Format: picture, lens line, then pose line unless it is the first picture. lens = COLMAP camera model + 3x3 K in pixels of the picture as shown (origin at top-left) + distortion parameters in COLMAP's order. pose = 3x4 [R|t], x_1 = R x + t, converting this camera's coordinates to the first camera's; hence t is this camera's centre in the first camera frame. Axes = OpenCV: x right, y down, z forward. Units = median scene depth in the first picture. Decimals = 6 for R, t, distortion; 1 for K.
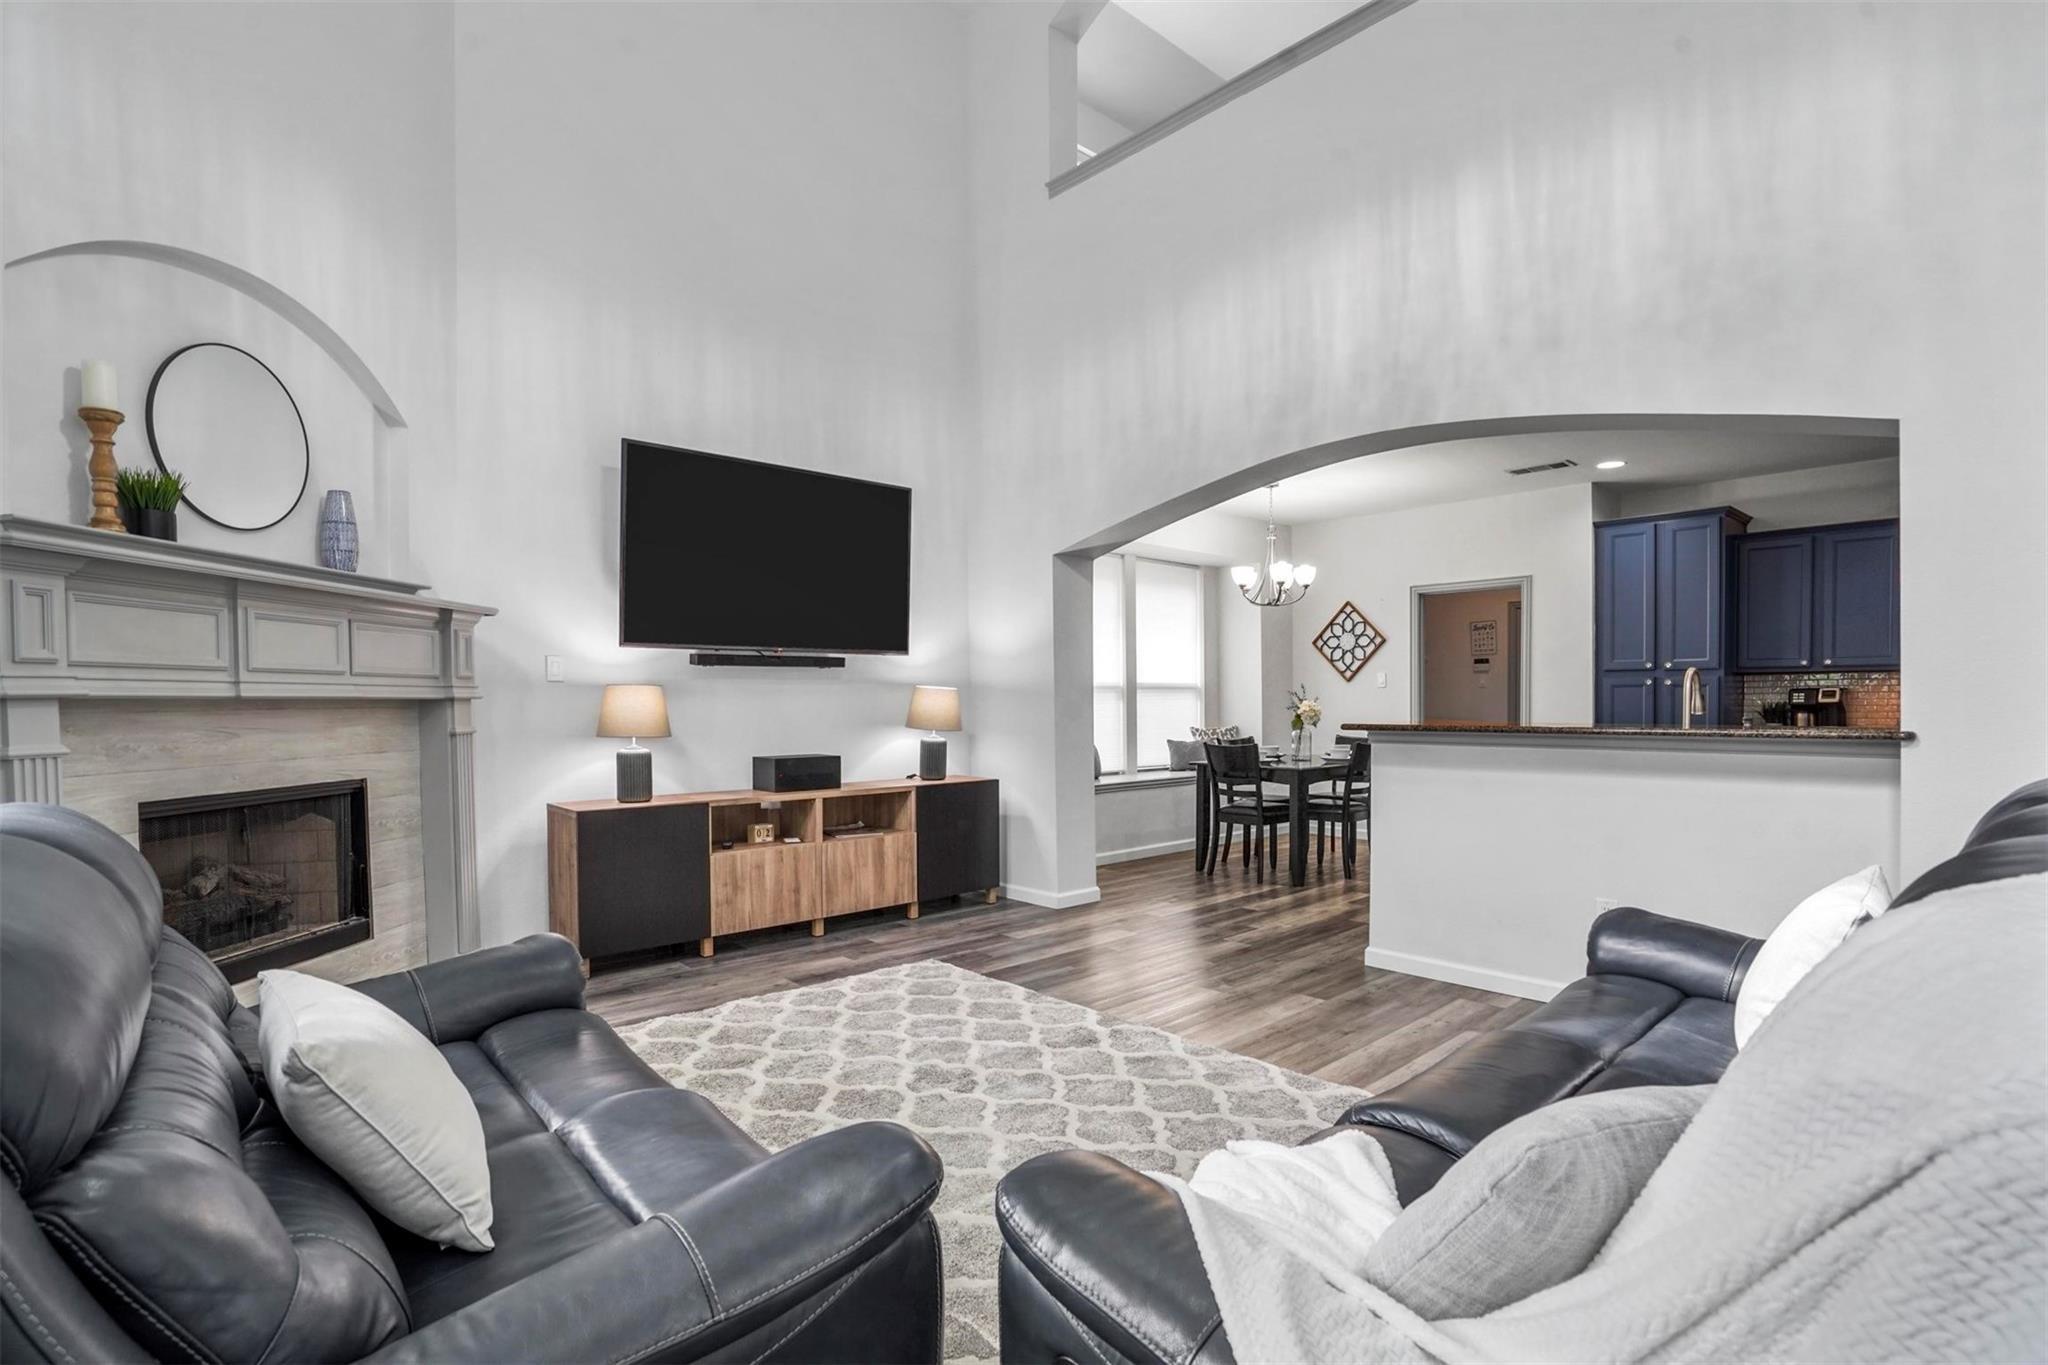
lens RADIAL K [[962.5, 0, 1026.7], [0, 962.5, 688.8], [0, 0, 1]] dist [-0.027742, 0.000323]
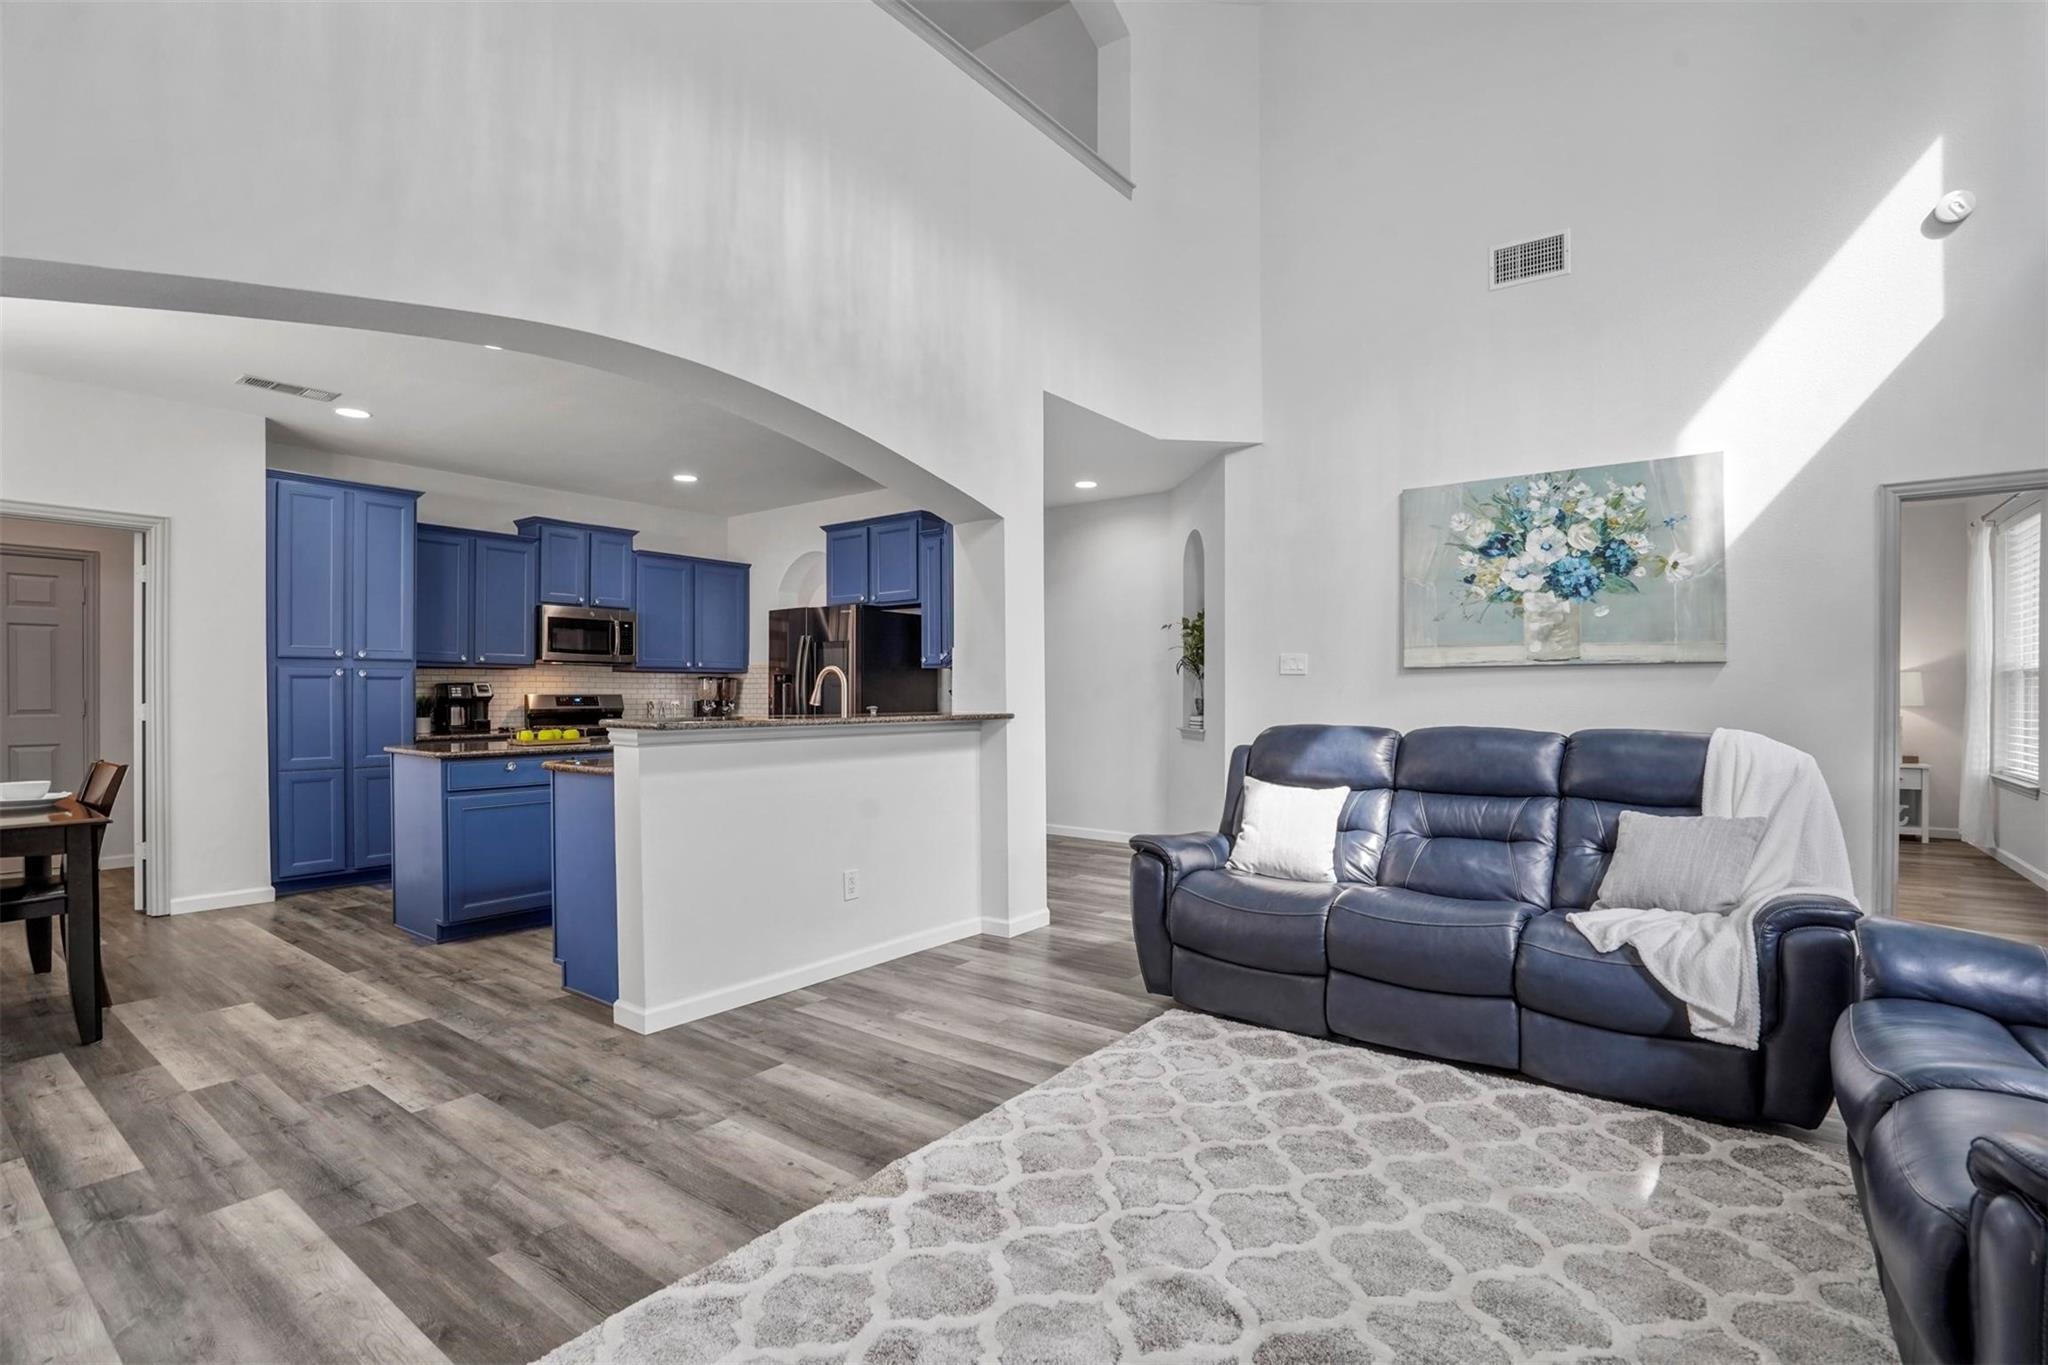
lens RADIAL K [[962.5, 0, 1026.7], [0, 962.5, 688.8], [0, 0, 1]] dist [-0.027742, 0.000323]
pose [[-0.173866, 0.006073, 0.984751, -0.380486], [-0.012162, 0.999891, -0.008314, 0.008851], [-0.984694, -0.013422, -0.173773, 0.683641]]
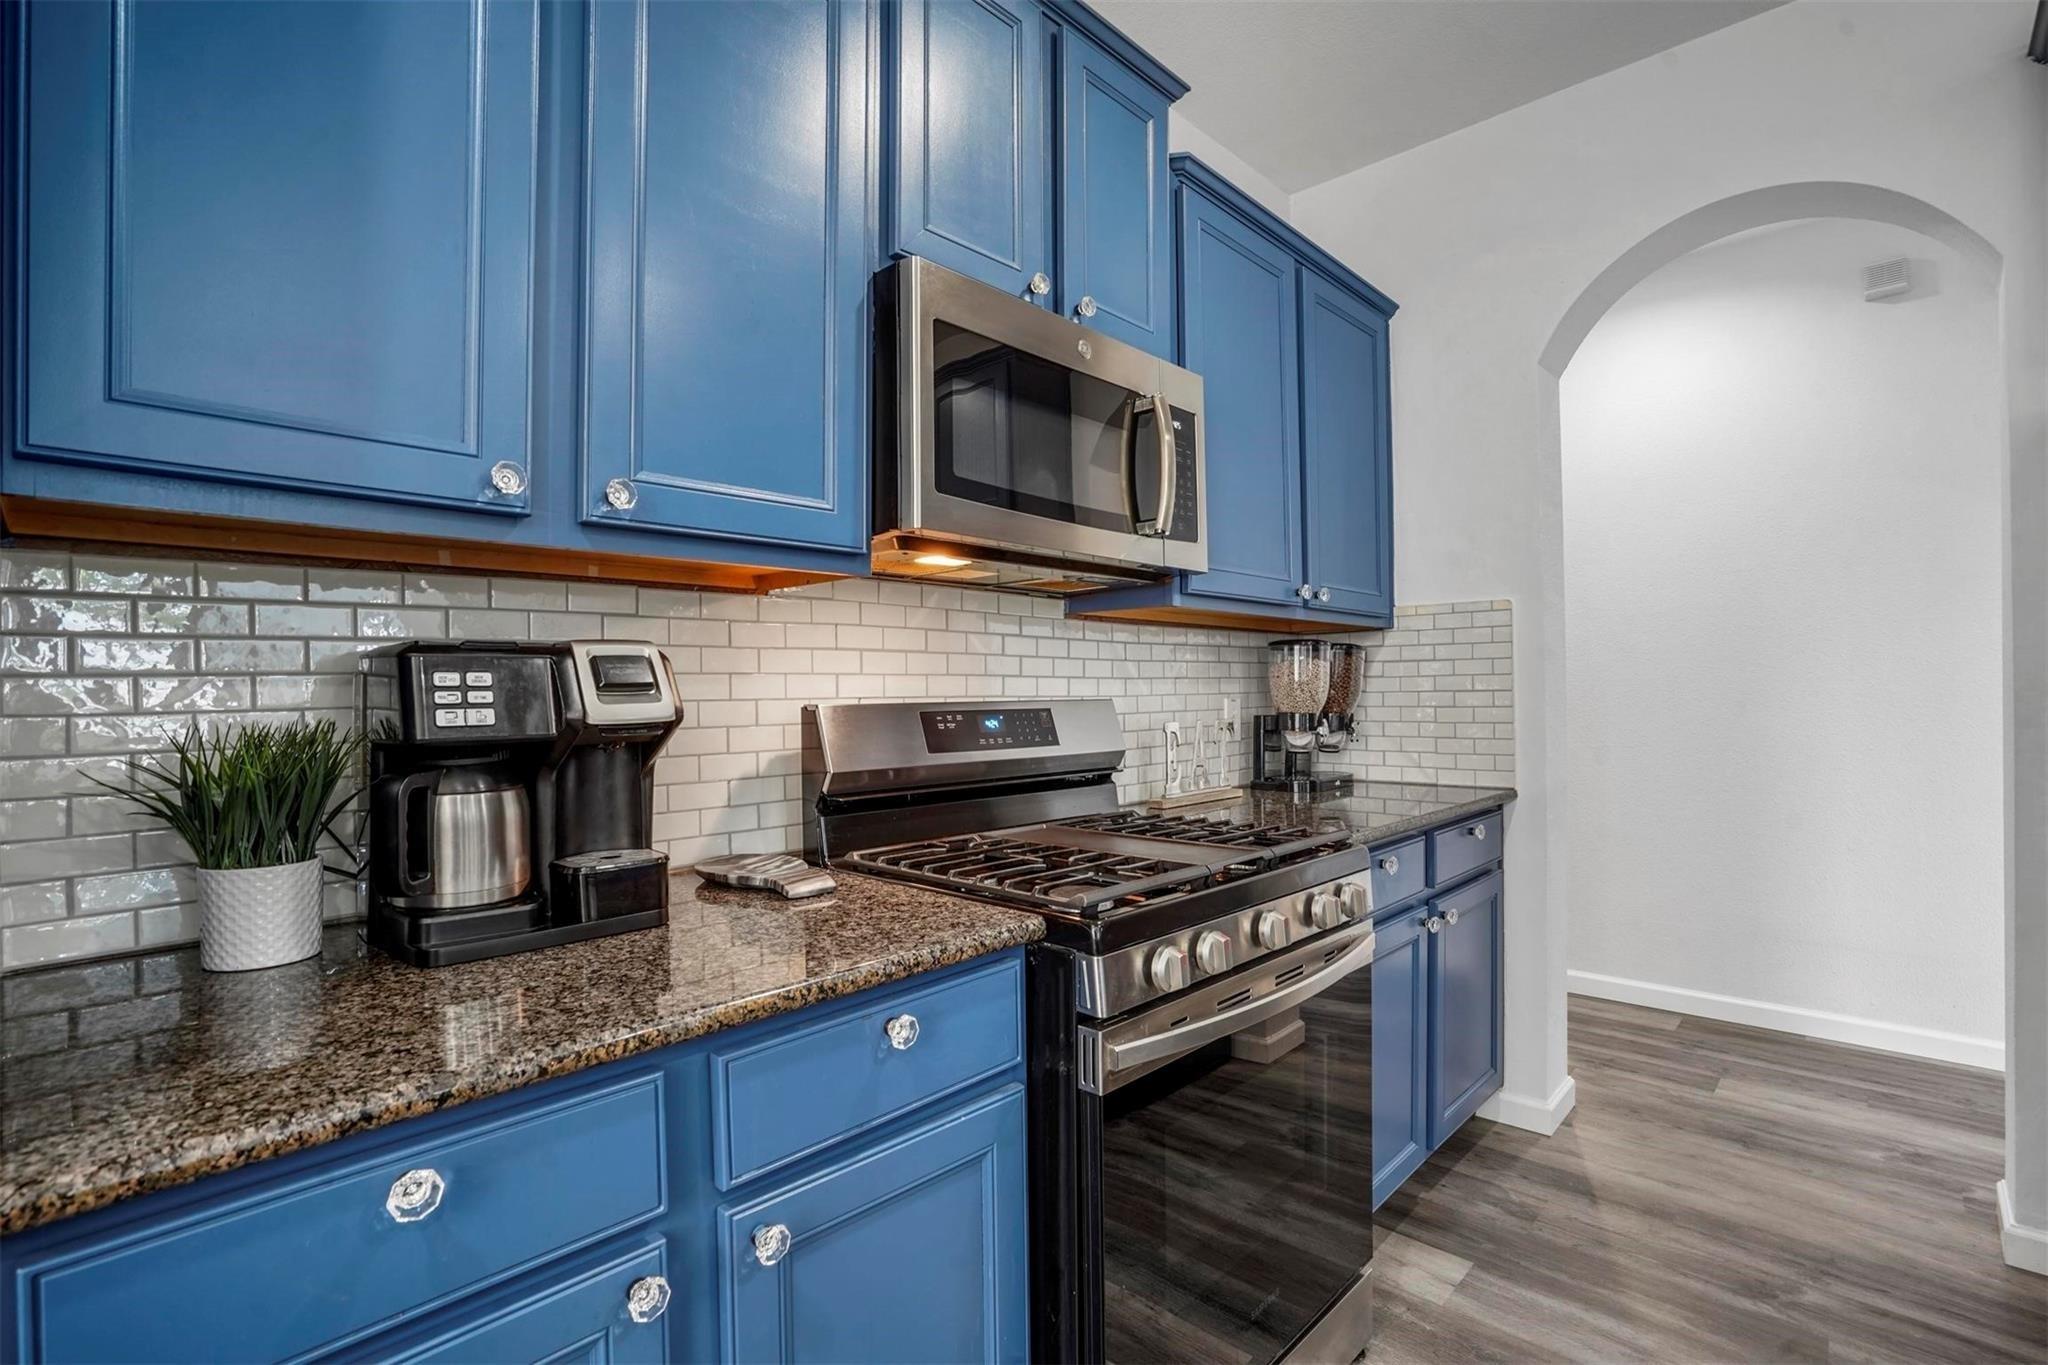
lens RADIAL K [[921.1, 0, 1024.0], [0, 921.1, 682.5], [0, 0, 1]] dist [-0.064727, 0.000068]
pose [[-0.073262, 0.010606, 0.997256, 0.792772], [-0.003712, 0.999934, -0.010907, 0.010179], [-0.997306, -0.004501, -0.073218, 1.103552]]
